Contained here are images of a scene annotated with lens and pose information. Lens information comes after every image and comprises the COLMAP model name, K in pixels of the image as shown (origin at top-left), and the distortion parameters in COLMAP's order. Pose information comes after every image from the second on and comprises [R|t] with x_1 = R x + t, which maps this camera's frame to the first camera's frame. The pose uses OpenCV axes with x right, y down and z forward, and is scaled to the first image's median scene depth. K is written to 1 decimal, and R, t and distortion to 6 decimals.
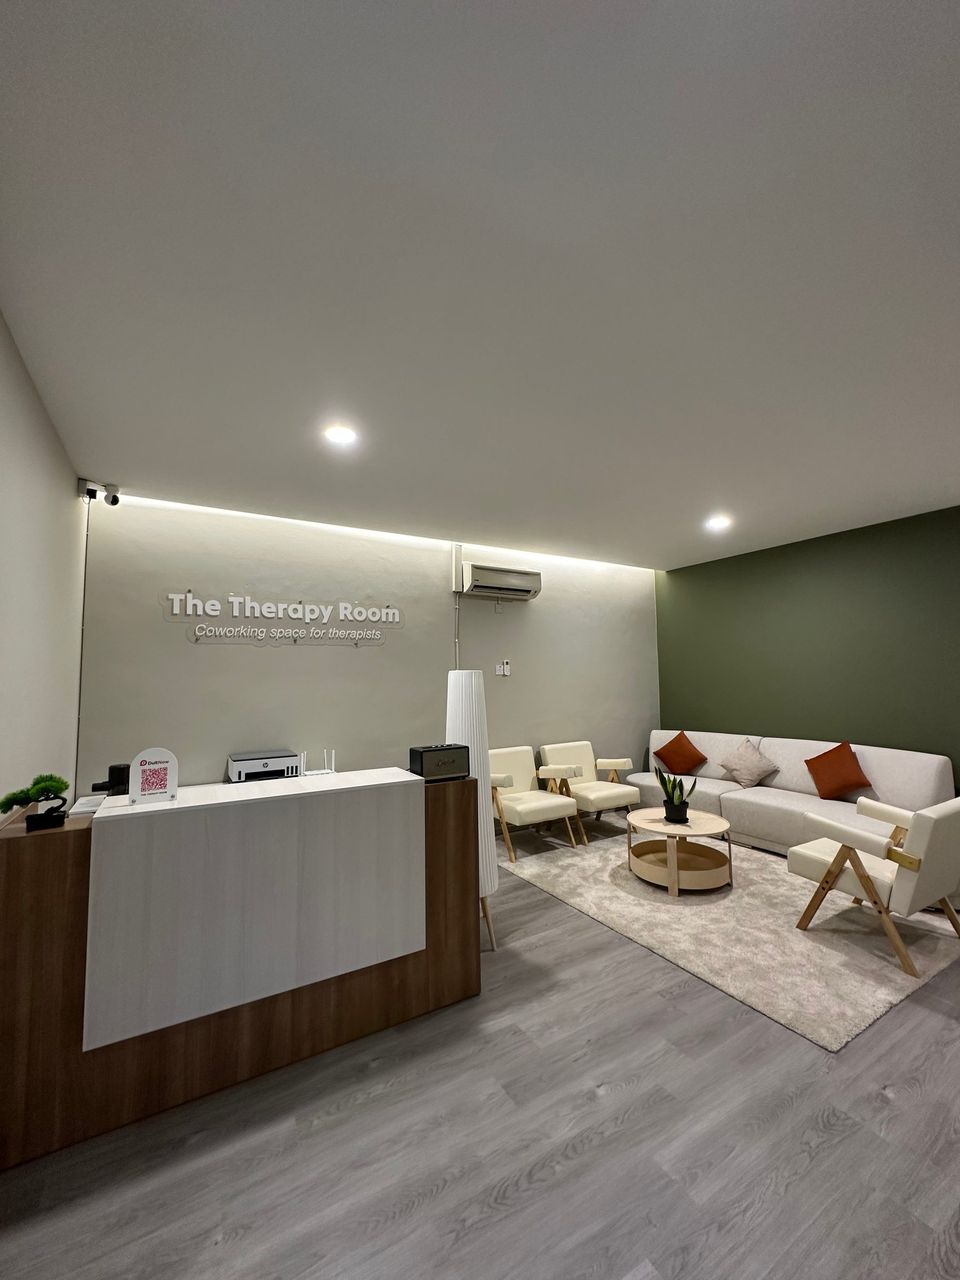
lens RADIAL K [[523.8, 0, 490.6], [0, 523.8, 636.8], [0, 0, 1]] dist [-0.012182, -0.000096]
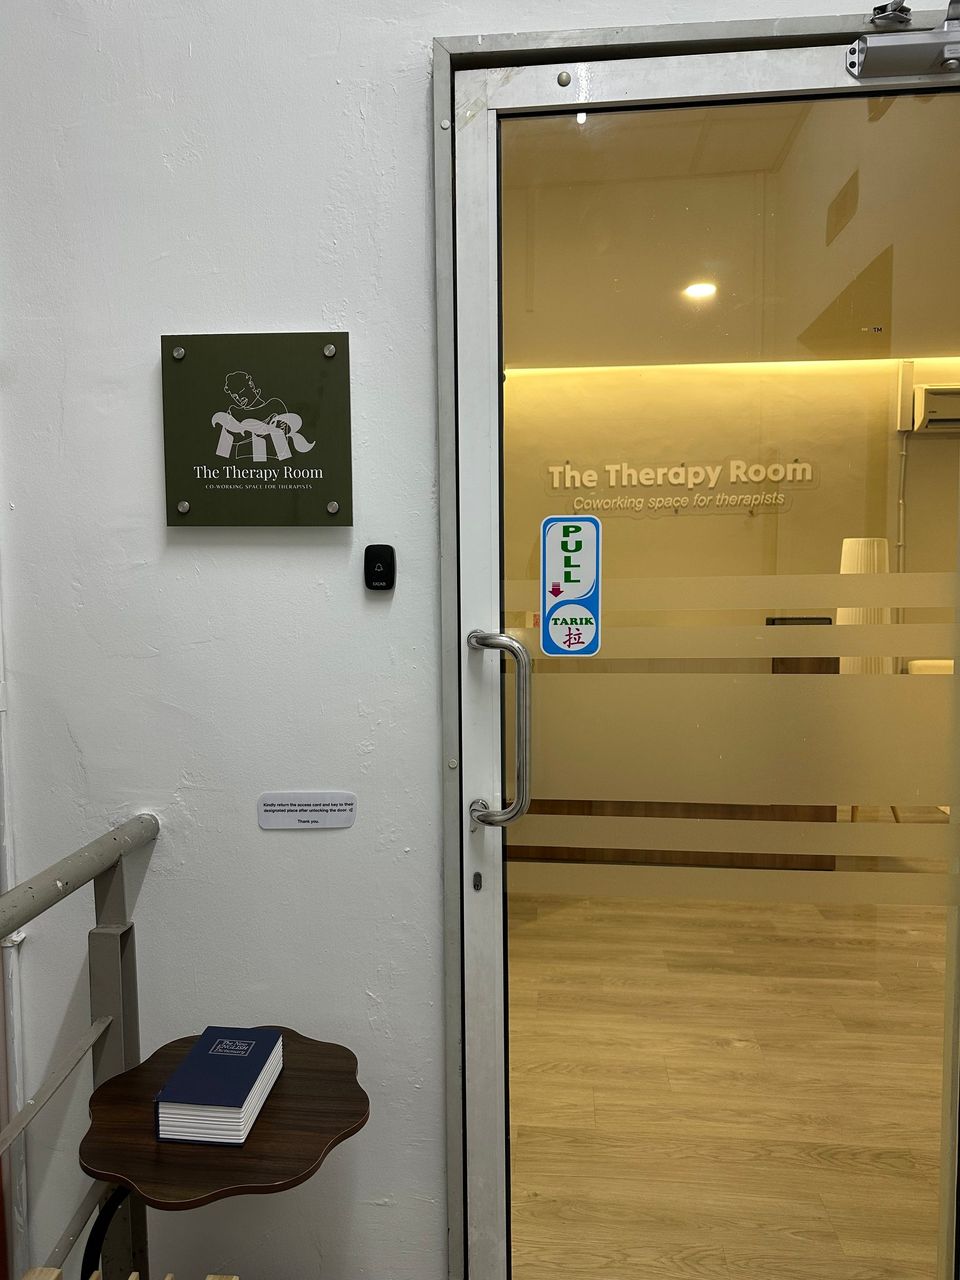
lens RADIAL K [[855.2, 0, 461.9], [0, 855.2, 641.0], [0, 0, 1]] dist [0.045625, -0.077315]
pose [[0.794225, 0.056012, -0.605037, 0.213900], [0.042149, 0.988265, 0.146819, -0.002594], [0.606160, -0.142109, 0.782544, -0.353999]]
